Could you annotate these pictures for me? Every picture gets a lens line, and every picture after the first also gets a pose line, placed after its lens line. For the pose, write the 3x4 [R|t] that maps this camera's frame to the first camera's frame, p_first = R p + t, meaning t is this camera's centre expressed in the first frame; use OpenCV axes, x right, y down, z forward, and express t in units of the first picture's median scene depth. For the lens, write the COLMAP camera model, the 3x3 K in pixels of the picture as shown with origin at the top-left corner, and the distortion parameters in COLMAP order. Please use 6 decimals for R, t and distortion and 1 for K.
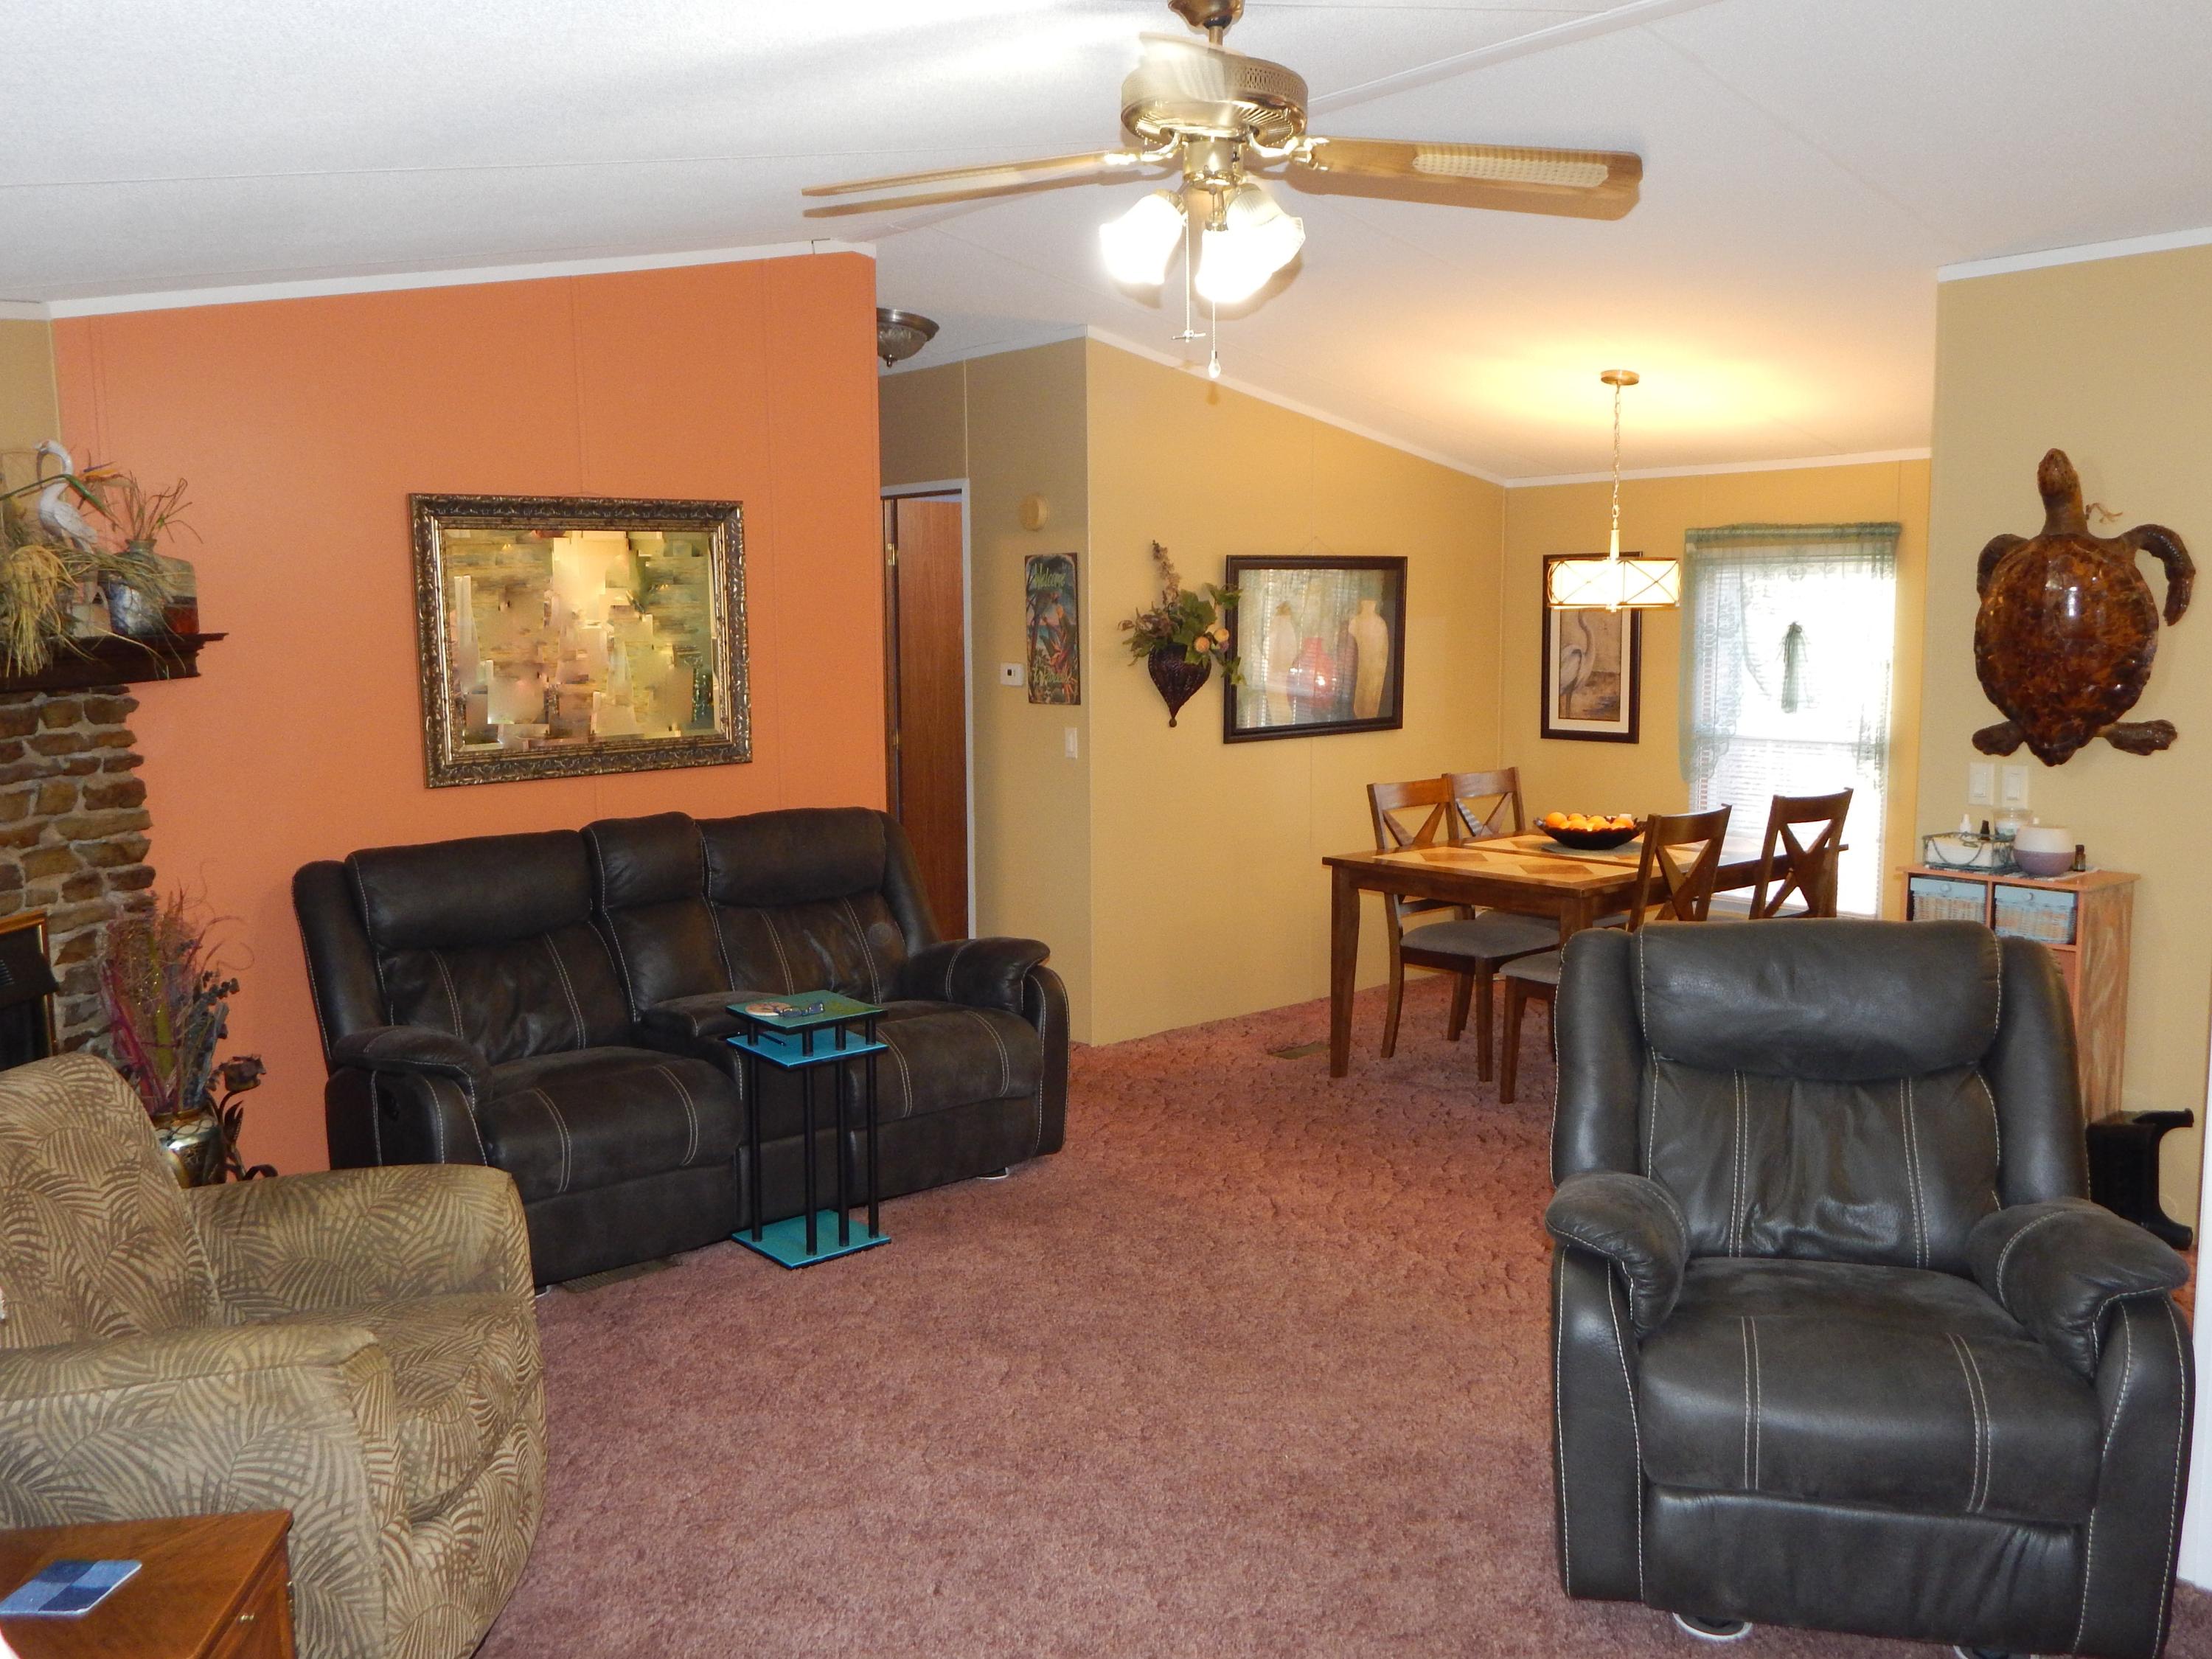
lens RADIAL K [[1823.2, 0, 1113.9], [0, 1823.2, 826.7], [0, 0, 1]] dist [-0.006820, -0.001449]
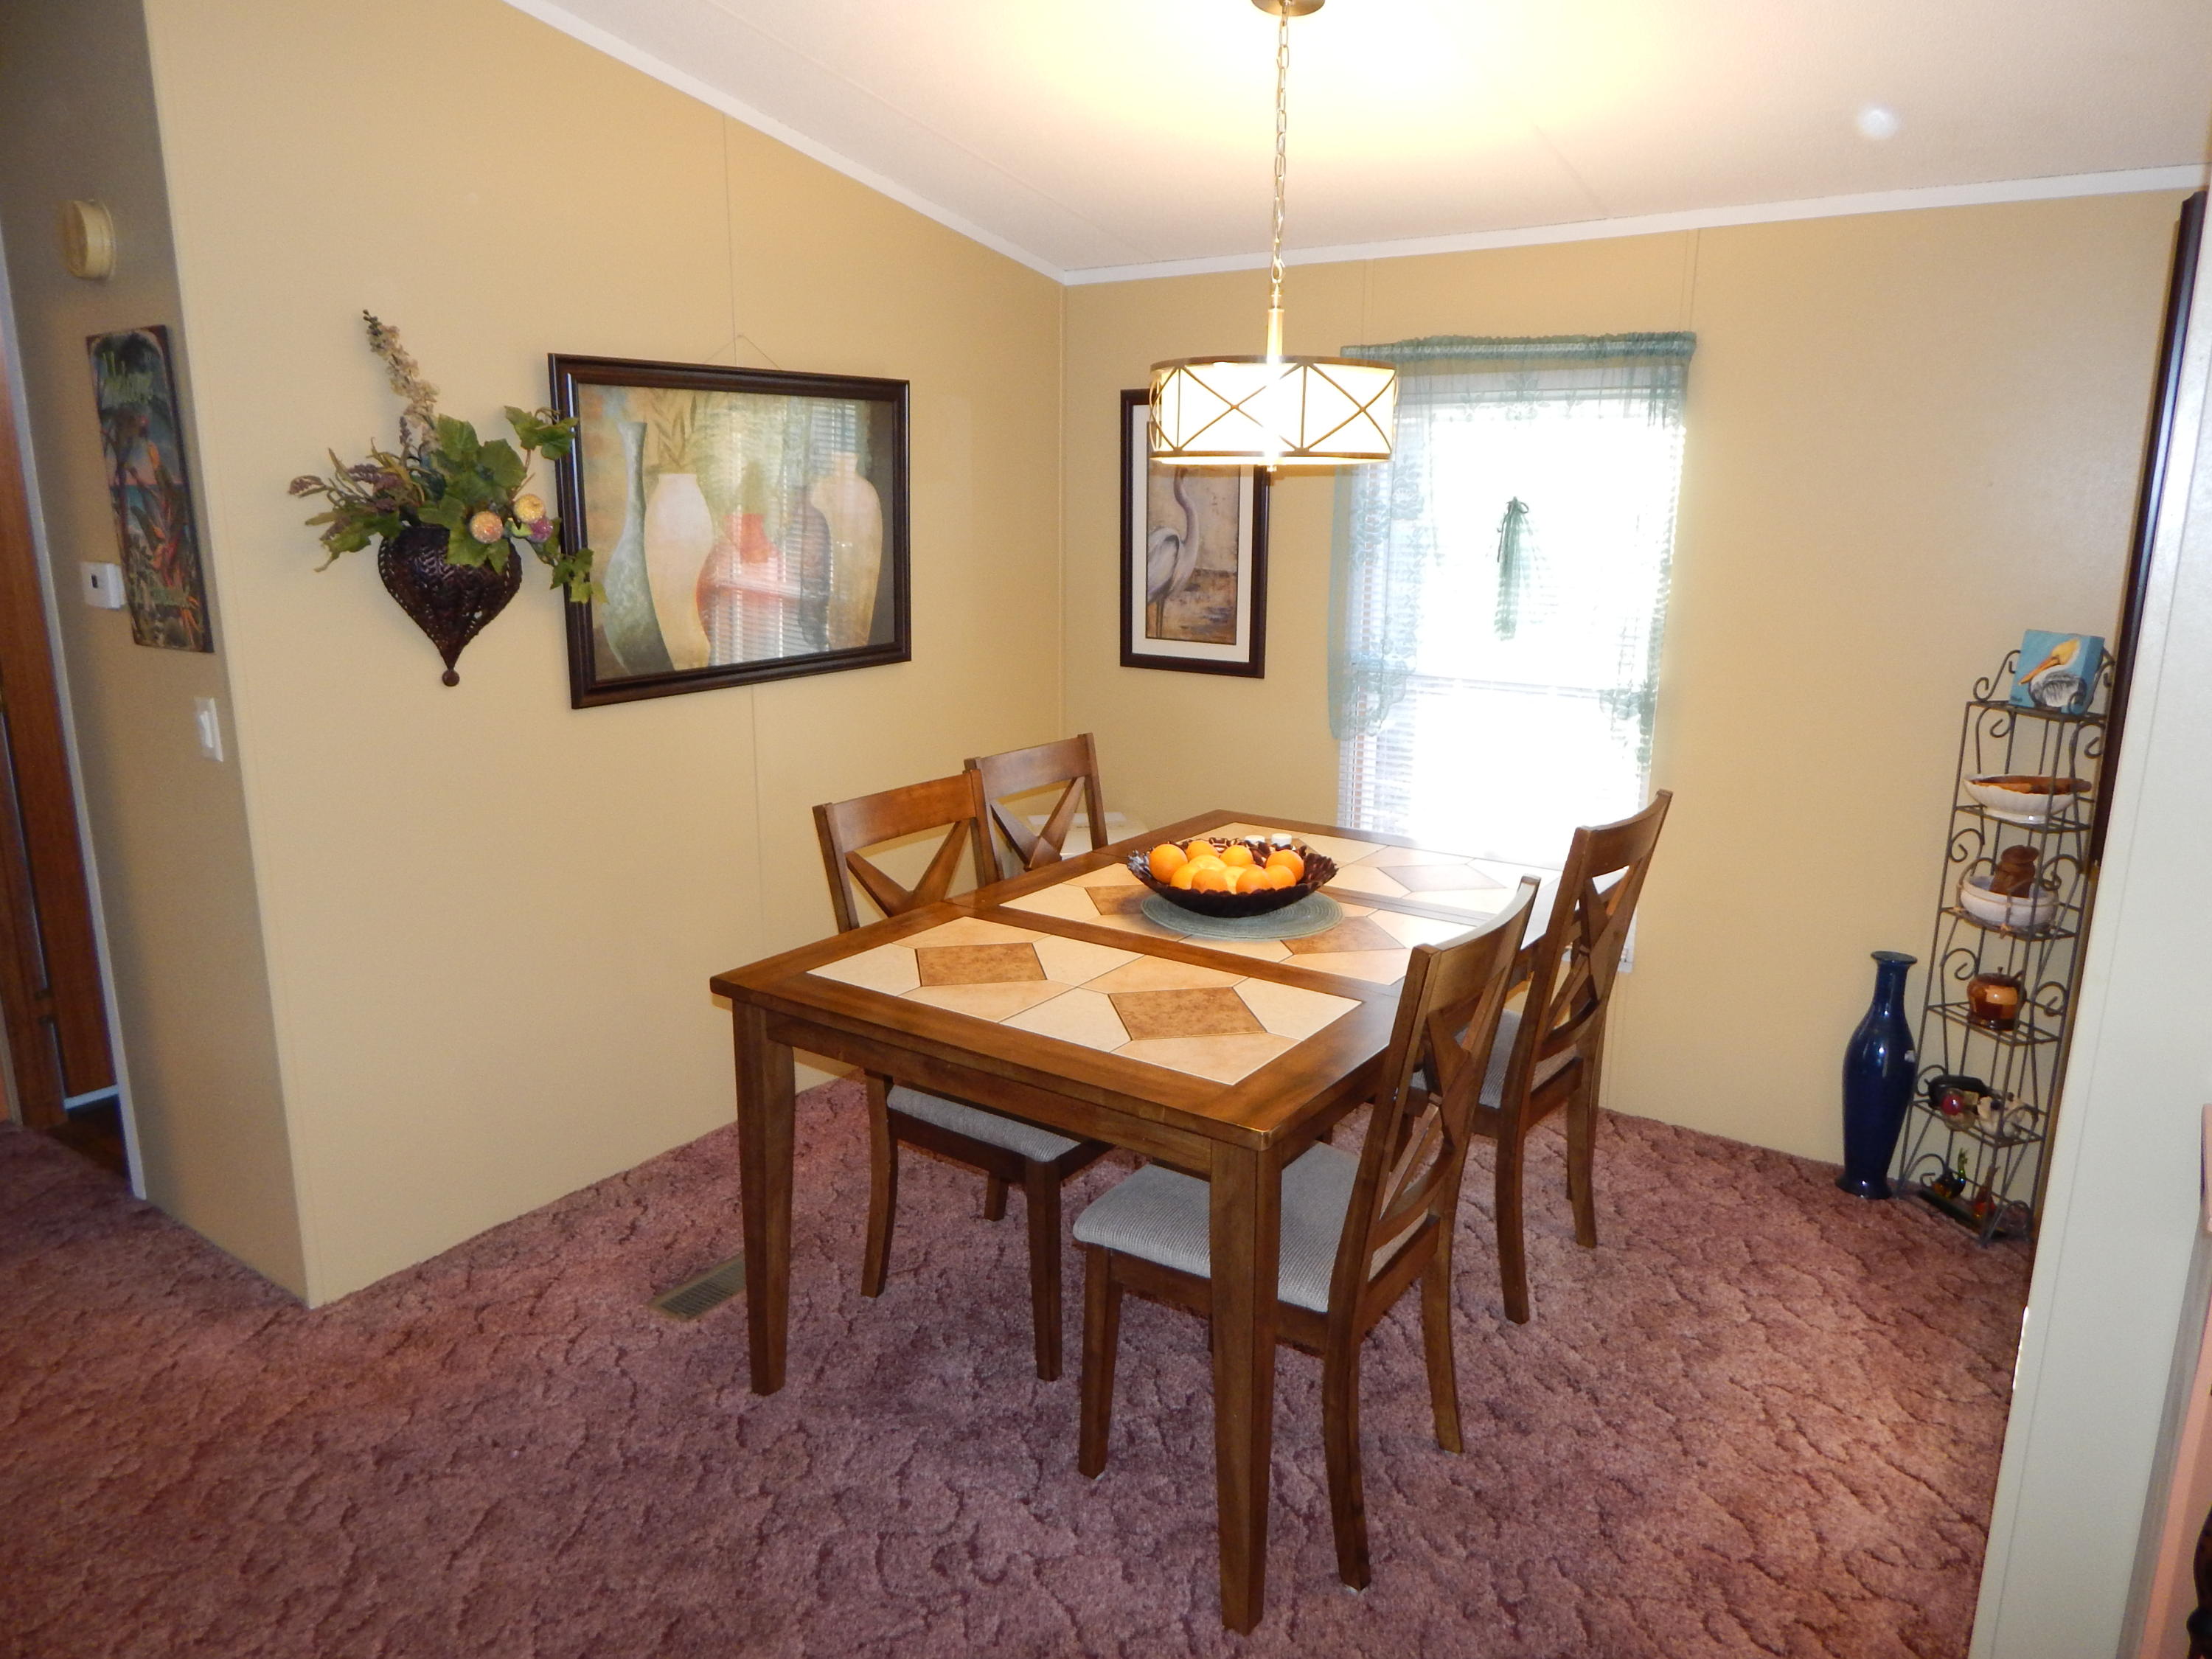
lens RADIAL K [[1457.2, 0, 1098.8], [0, 1457.2, 821.2], [0, 0, 1]] dist [-0.016292, -0.001949]
pose [[0.971855, -0.038970, 0.232335, 0.114576], [0.014138, 0.994093, 0.107604, -0.058302], [-0.235156, -0.101291, 0.966665, 0.550030]]
